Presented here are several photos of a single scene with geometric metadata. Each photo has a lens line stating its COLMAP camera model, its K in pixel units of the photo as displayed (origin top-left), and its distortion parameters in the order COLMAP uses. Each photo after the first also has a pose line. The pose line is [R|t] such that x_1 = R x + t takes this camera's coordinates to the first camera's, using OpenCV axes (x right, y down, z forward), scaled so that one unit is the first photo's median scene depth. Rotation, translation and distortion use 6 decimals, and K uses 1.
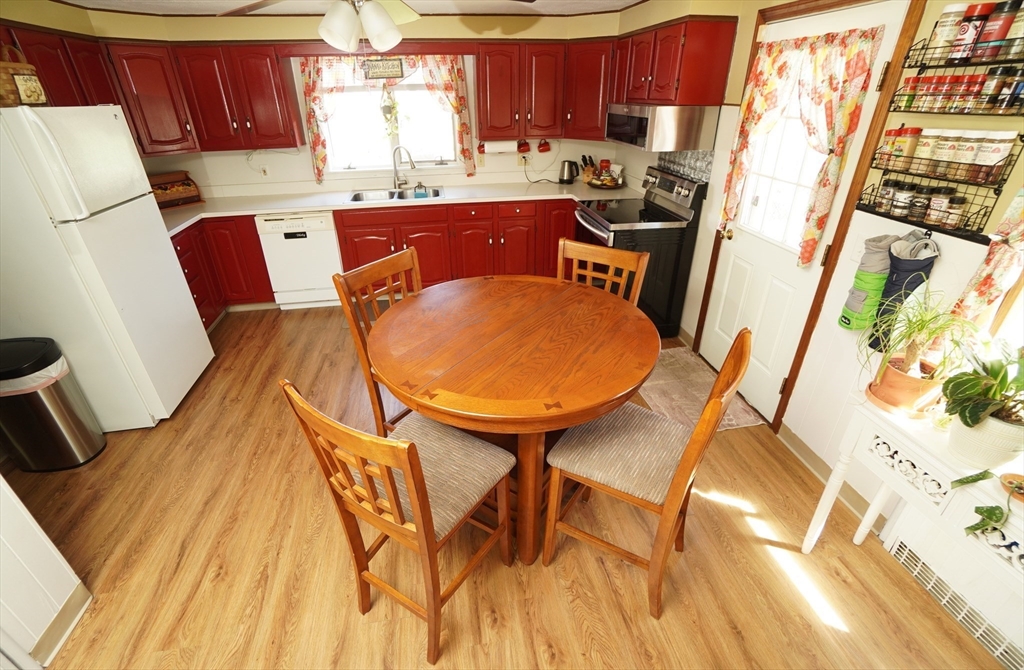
lens RADIAL K [[453.7, 0, 500.6], [0, 453.7, 329.0], [0, 0, 1]] dist [-0.055373, 0.014039]
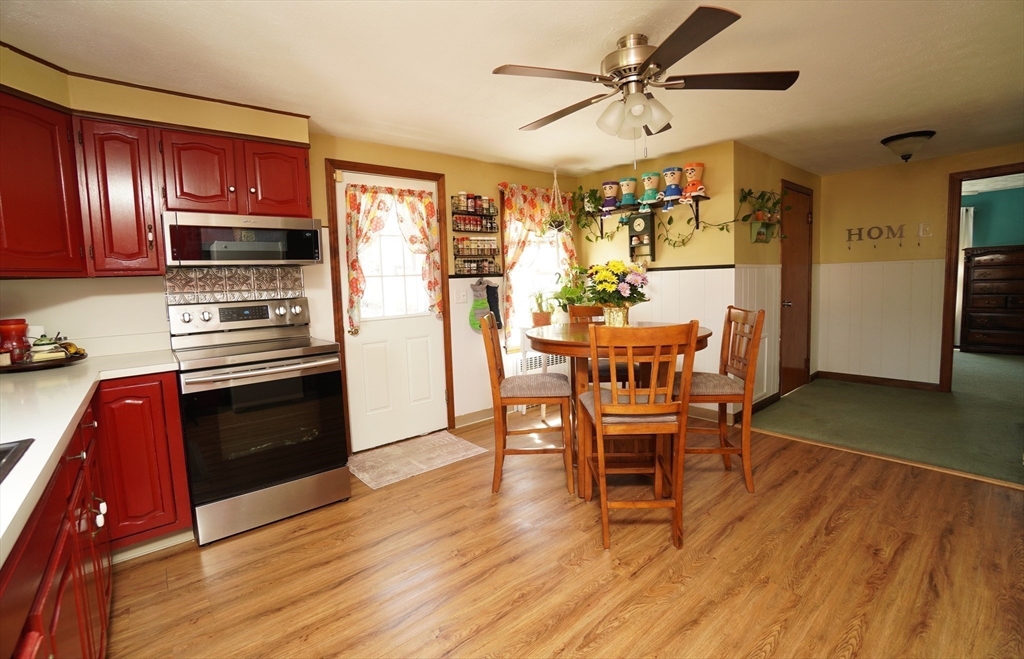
lens RADIAL K [[445.5, 0, 526.8], [0, 445.5, 316.6], [0, 0, 1]] dist [-0.001582, -0.000043]
pose [[-0.529060, -0.038867, 0.847694, -0.763646], [0.436796, 0.843977, 0.311309, -0.439597], [-0.727533, 0.534970, -0.429537, 1.249900]]
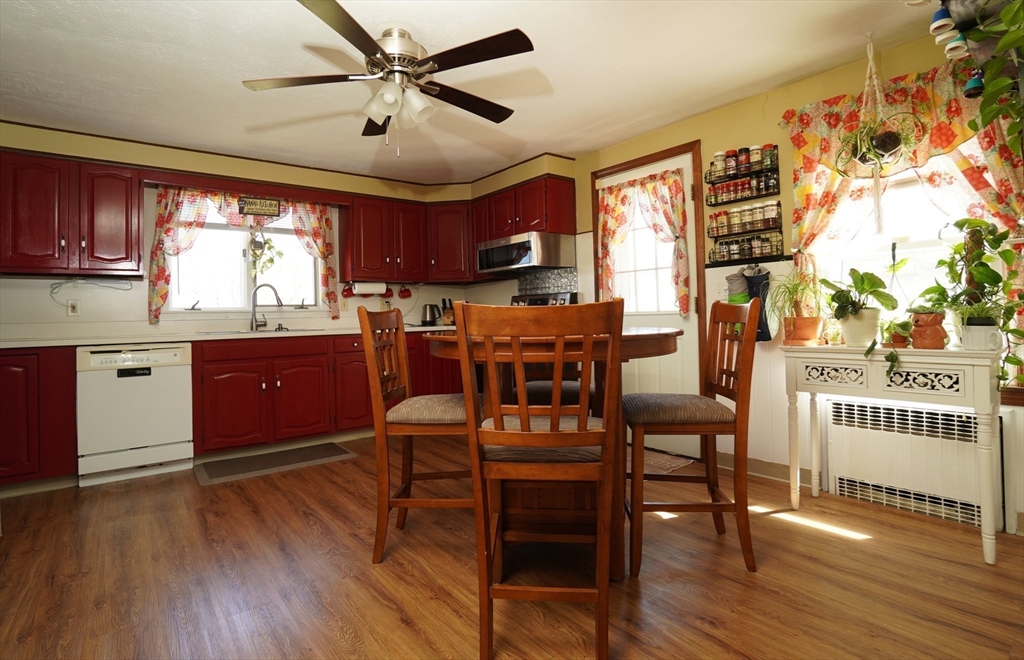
lens RADIAL K [[504.8, 0, 504.6], [0, 504.8, 302.0], [0, 0, 1]] dist [-0.054399, 0.000837]
pose [[0.870448, 0.005723, 0.492228, -0.463582], [0.242107, 0.865657, -0.438203, 0.303404], [-0.428608, 0.500605, 0.752124, 0.051465]]
